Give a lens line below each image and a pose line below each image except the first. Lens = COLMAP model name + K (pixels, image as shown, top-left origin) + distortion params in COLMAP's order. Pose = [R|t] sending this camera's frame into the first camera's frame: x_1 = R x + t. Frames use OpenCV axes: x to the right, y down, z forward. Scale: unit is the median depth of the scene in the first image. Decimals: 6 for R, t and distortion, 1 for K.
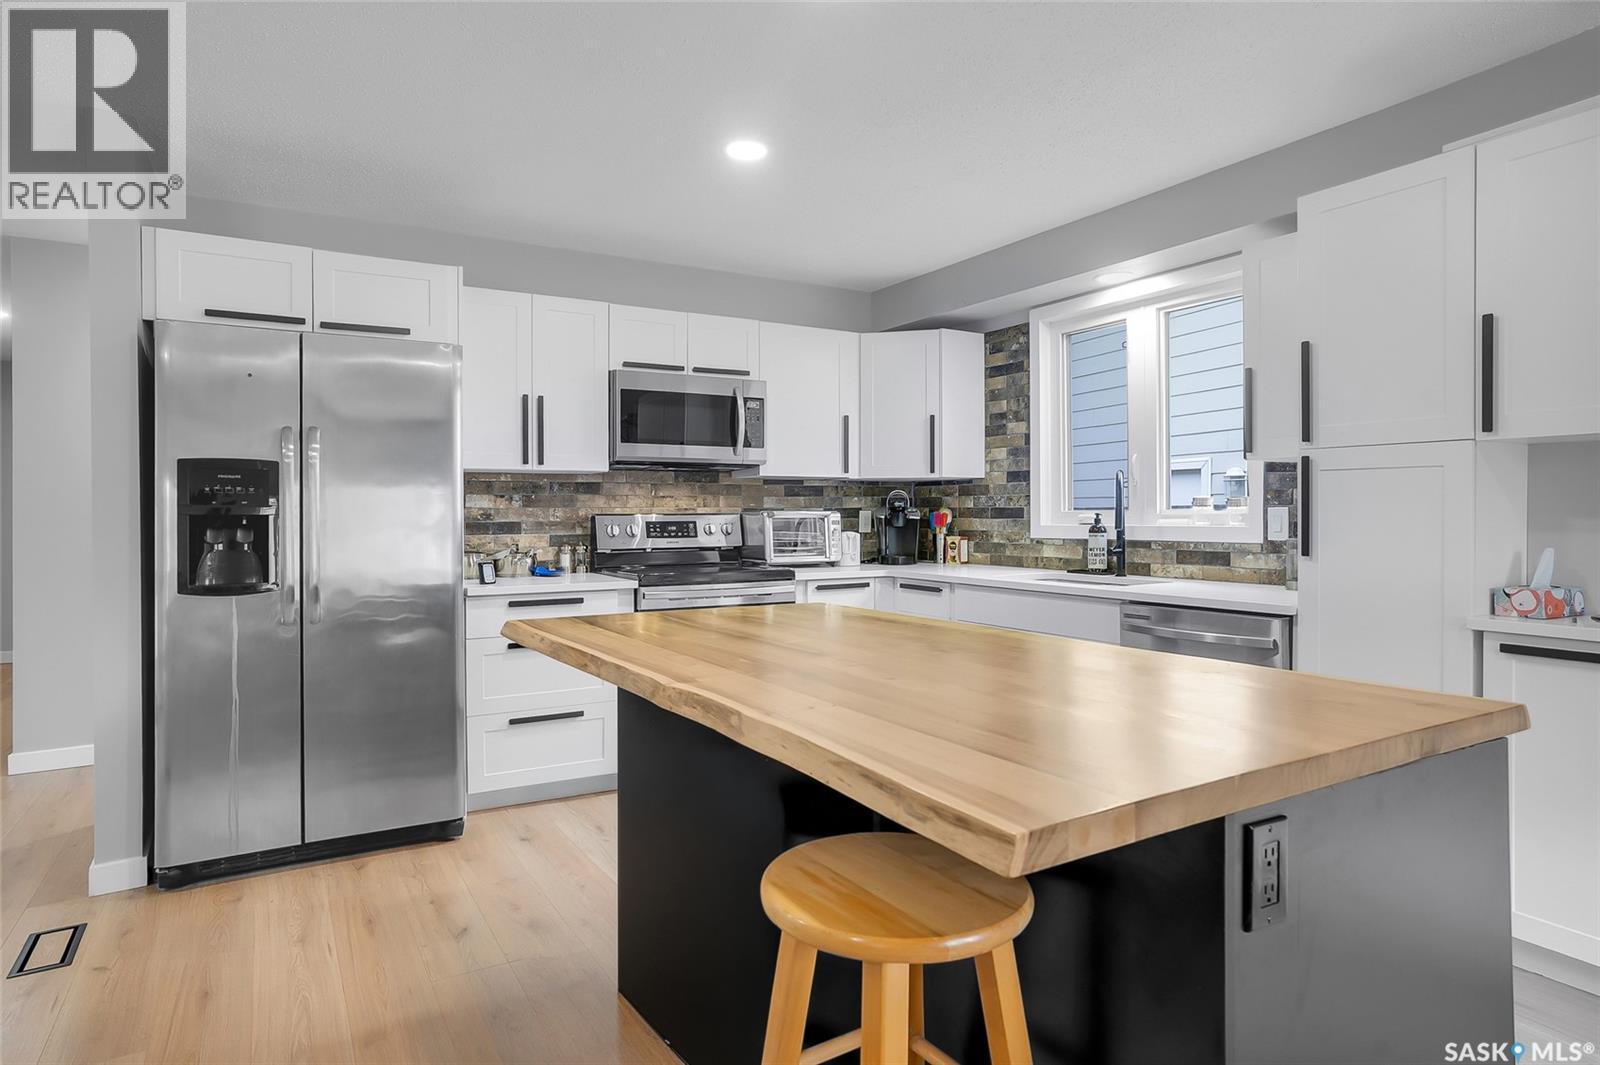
lens RADIAL K [[903.5, 0, 784.9], [0, 903.5, 521.7], [0, 0, 1]] dist [-0.022958, 0.016821]
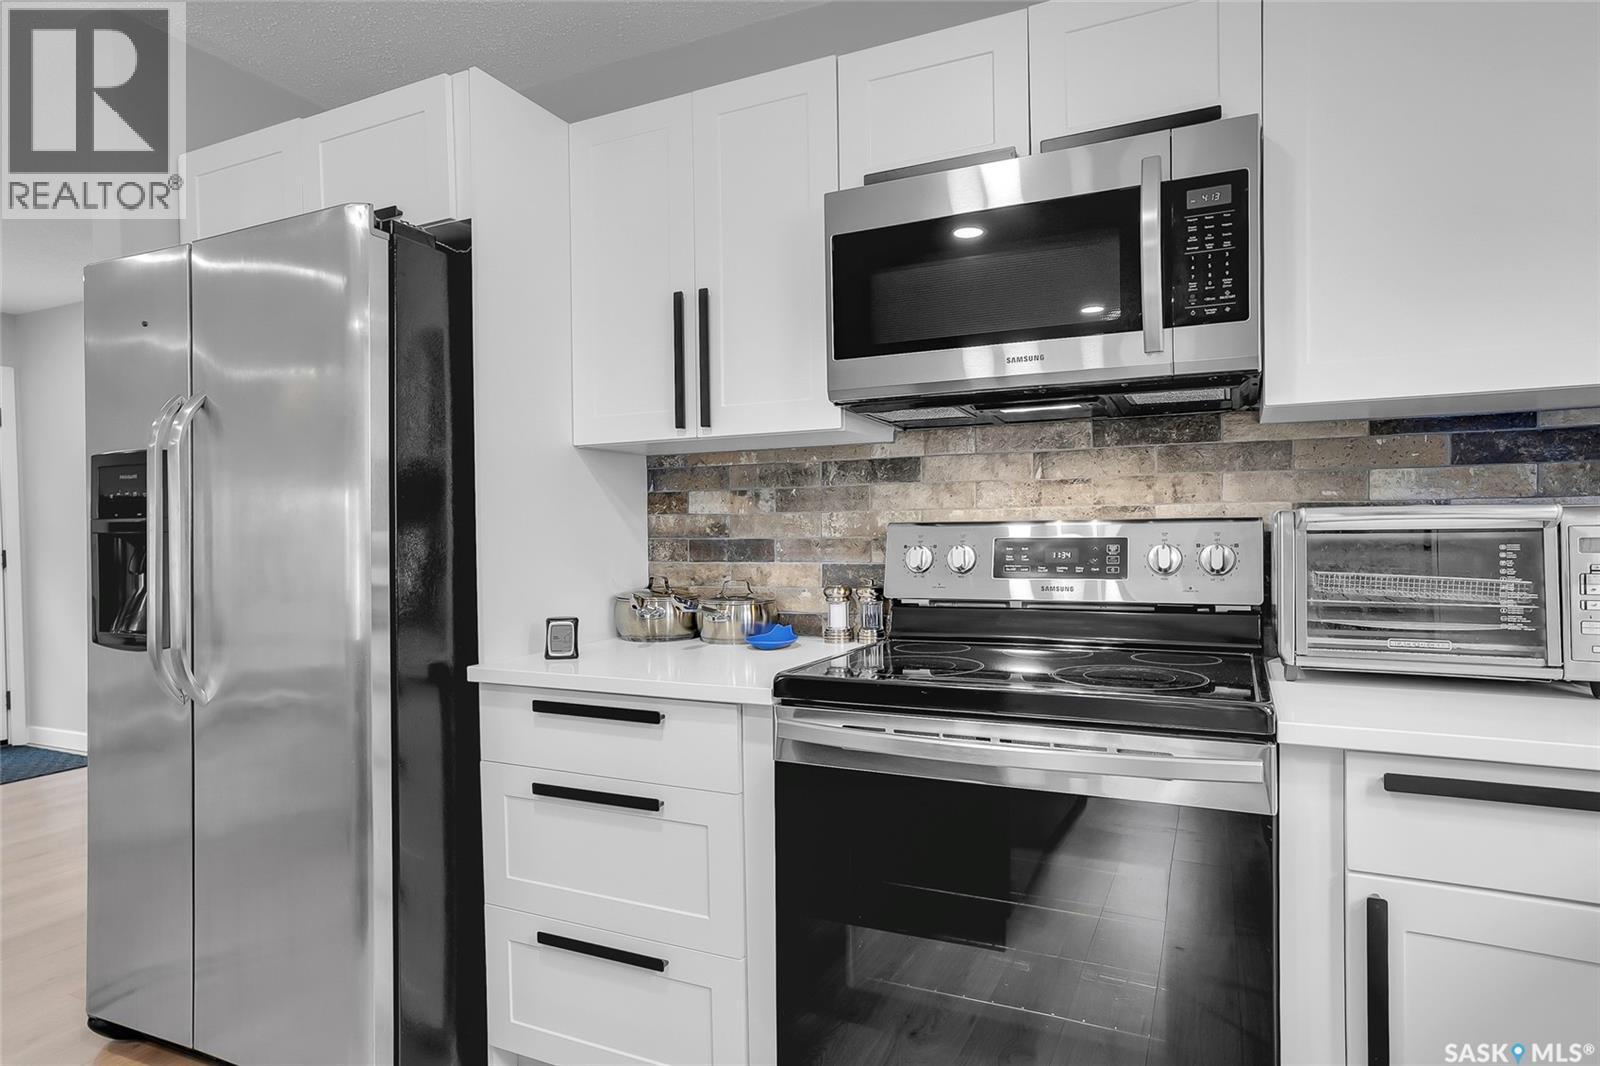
lens RADIAL K [[903.5, 0, 805.5], [0, 903.5, 542.4], [0, 0, 1]] dist [-0.022958, 0.016821]
pose [[0.568322, 0.008827, -0.822759, 0.154177], [0.003662, 0.999905, 0.013257, -0.004643], [0.822798, -0.010548, 0.568236, 0.670922]]
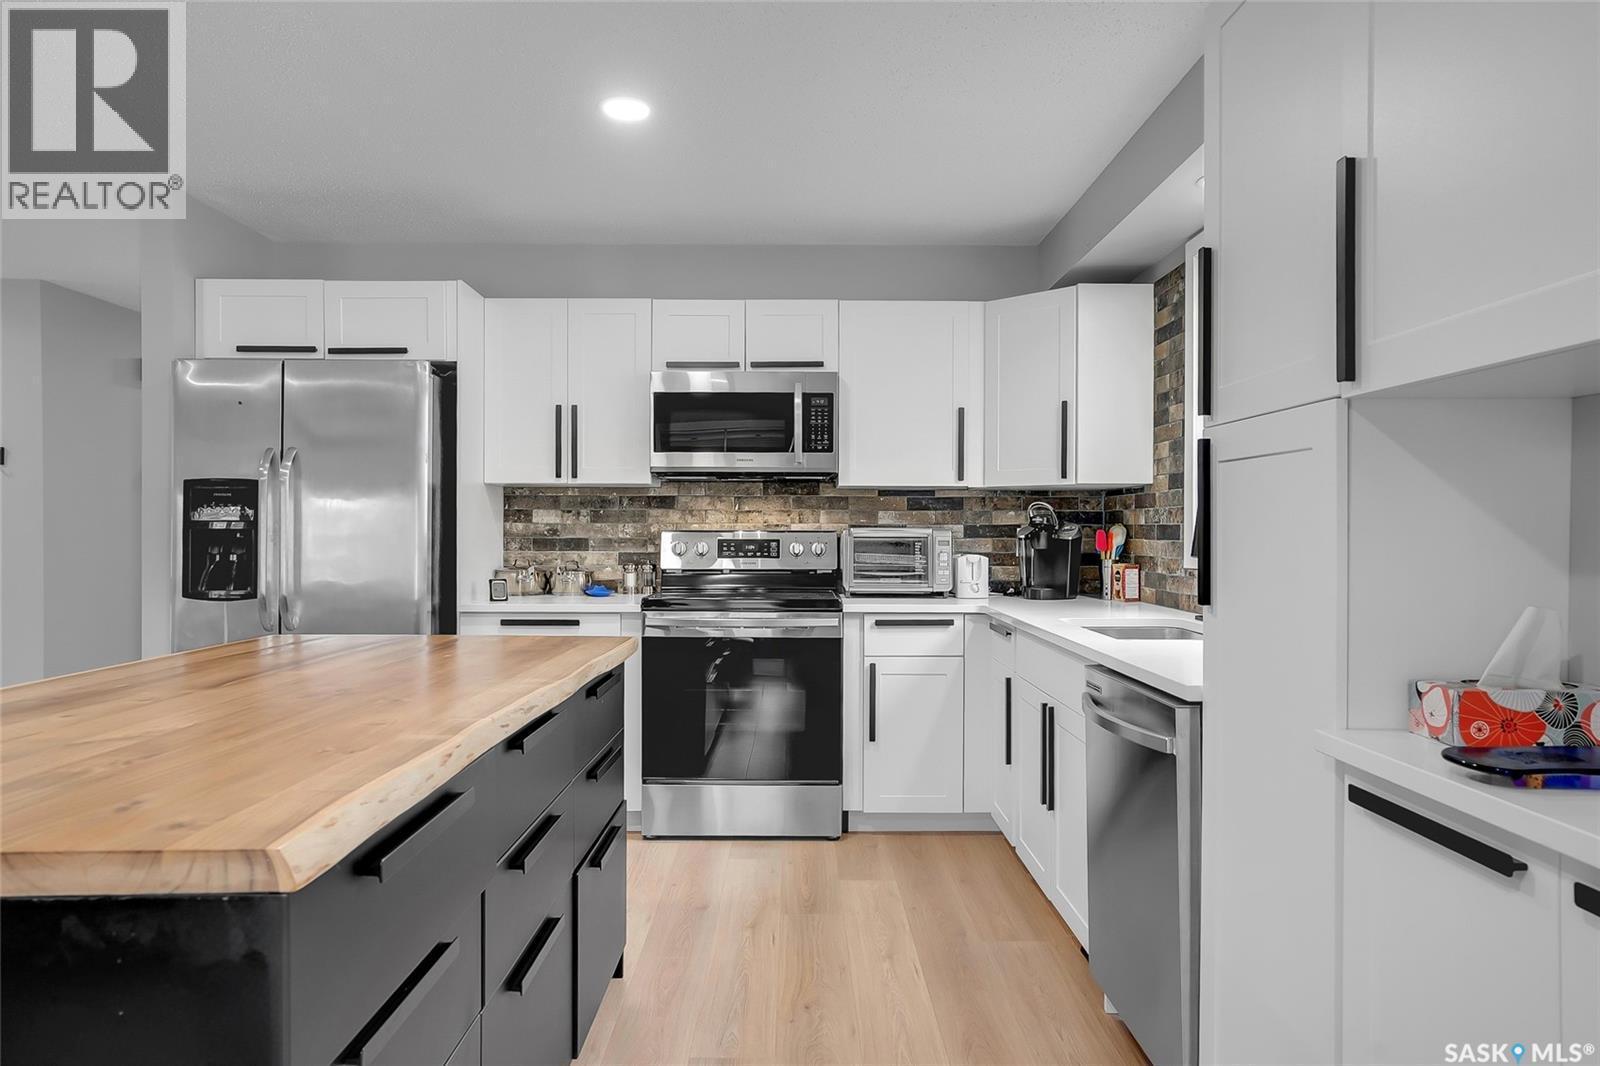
lens RADIAL K [[1019.1, 0, 801.6], [0, 1019.1, 537.7], [0, 0, 1]] dist [-0.006686, 0.000870]
pose [[0.869181, 0.009085, -0.494410, 0.412559], [-0.010662, 0.999943, -0.000369, -0.002155], [0.494378, 0.005592, 0.869229, 0.165804]]
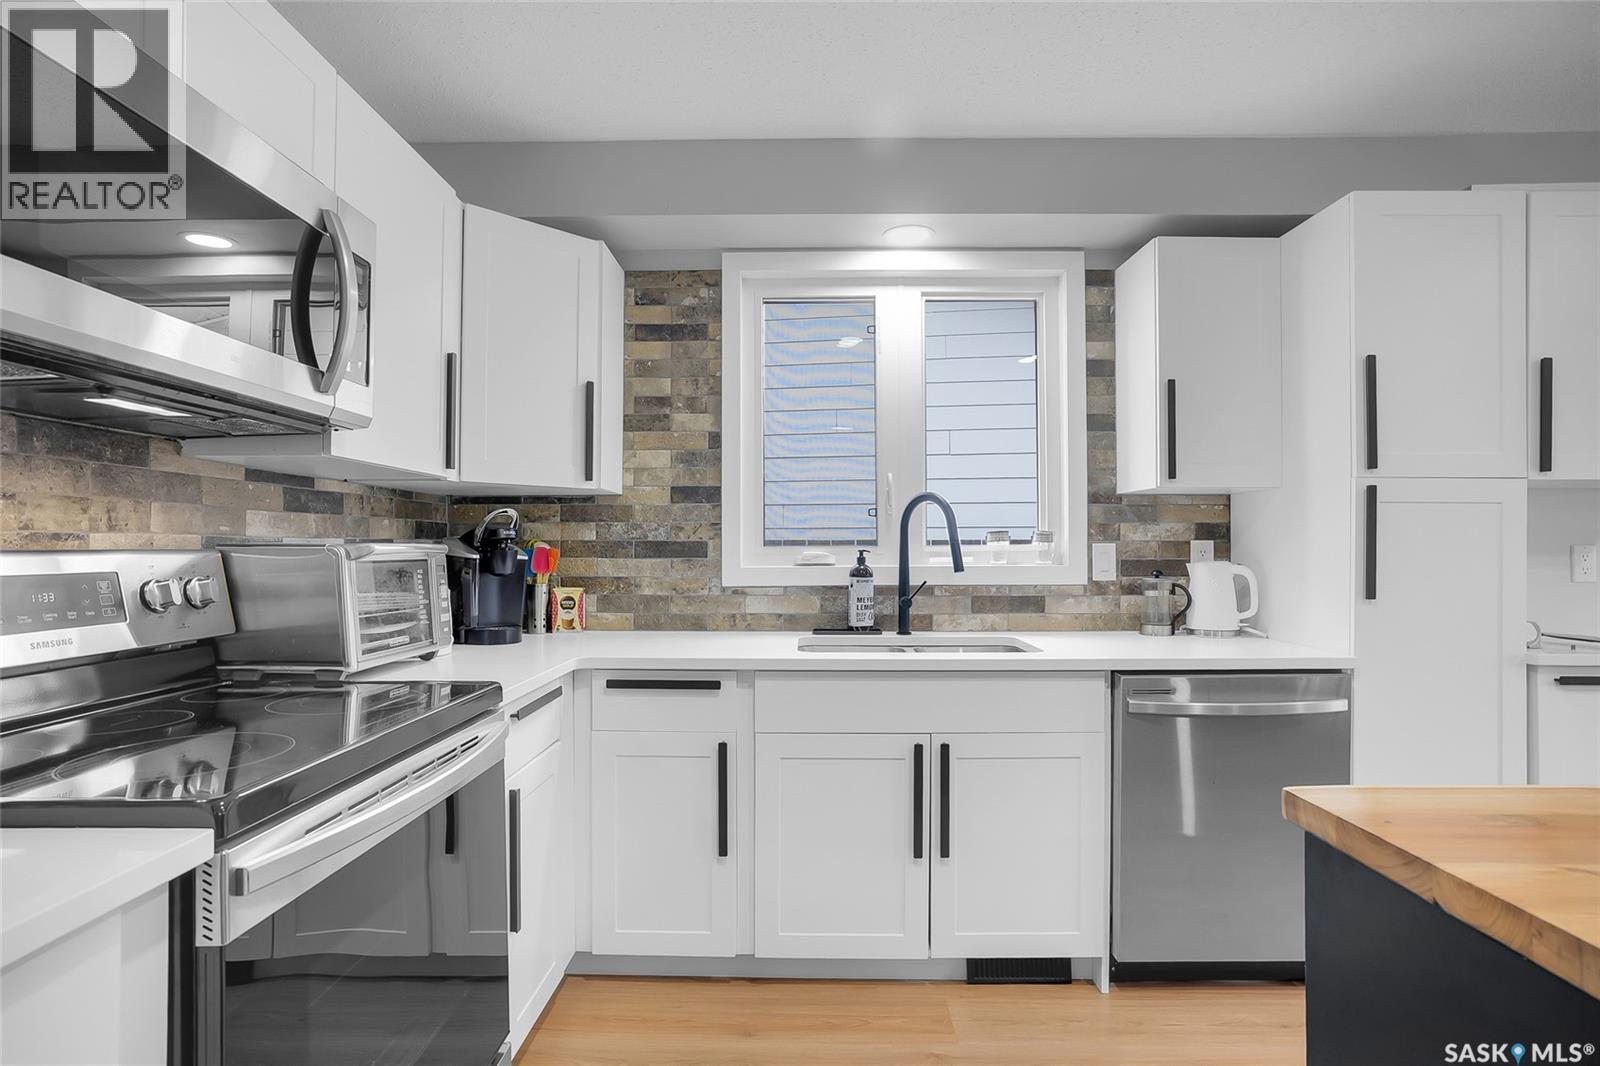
lens RADIAL K [[813.8, 0, 795.8], [0, 813.8, 542.5], [0, 0, 1]] dist [-0.037415, 0.007279]
pose [[0.517691, 0.008854, 0.855522, -0.225700], [0.007157, 0.999867, -0.014679, -0.005715], [-0.855538, 0.013722, 0.517558, 0.647924]]
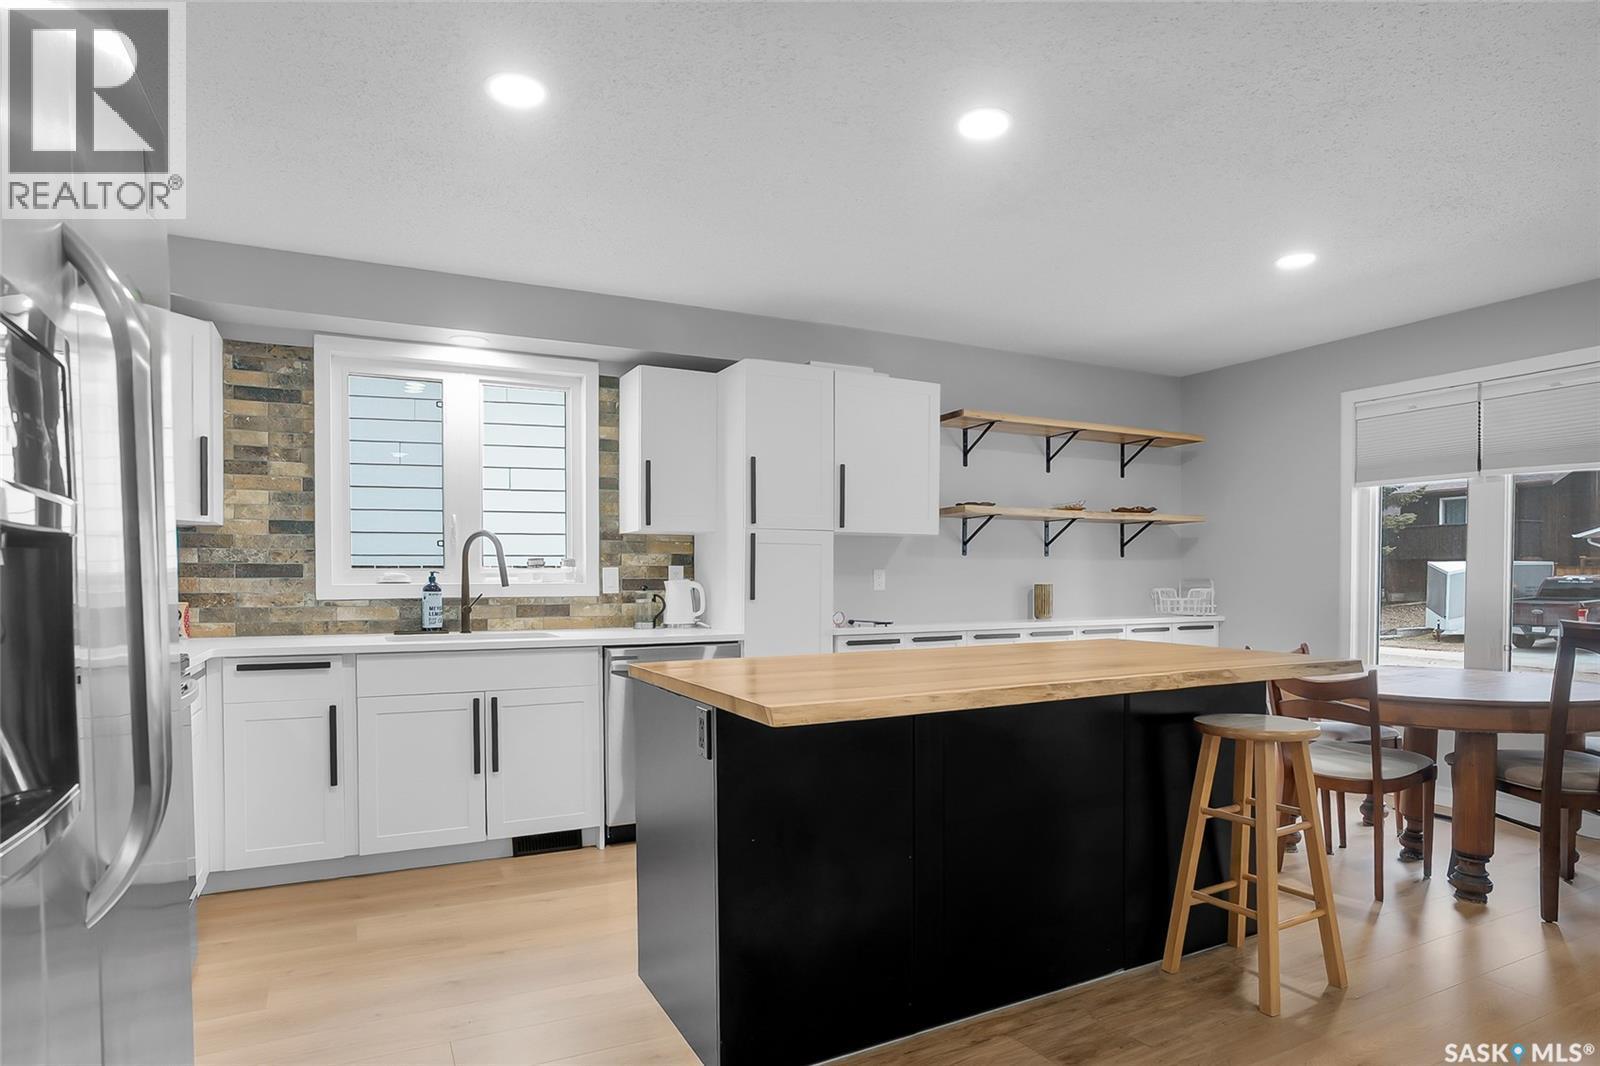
lens RADIAL K [[903.5, 0, 781.2], [0, 903.5, 593.3], [0, 0, 1]] dist [-0.022958, 0.016821]
pose [[0.076939, -0.013307, 0.996947, -0.557135], [0.010577, 0.999866, 0.012530, 0.005654], [-0.996980, 0.009580, 0.077069, 0.501388]]
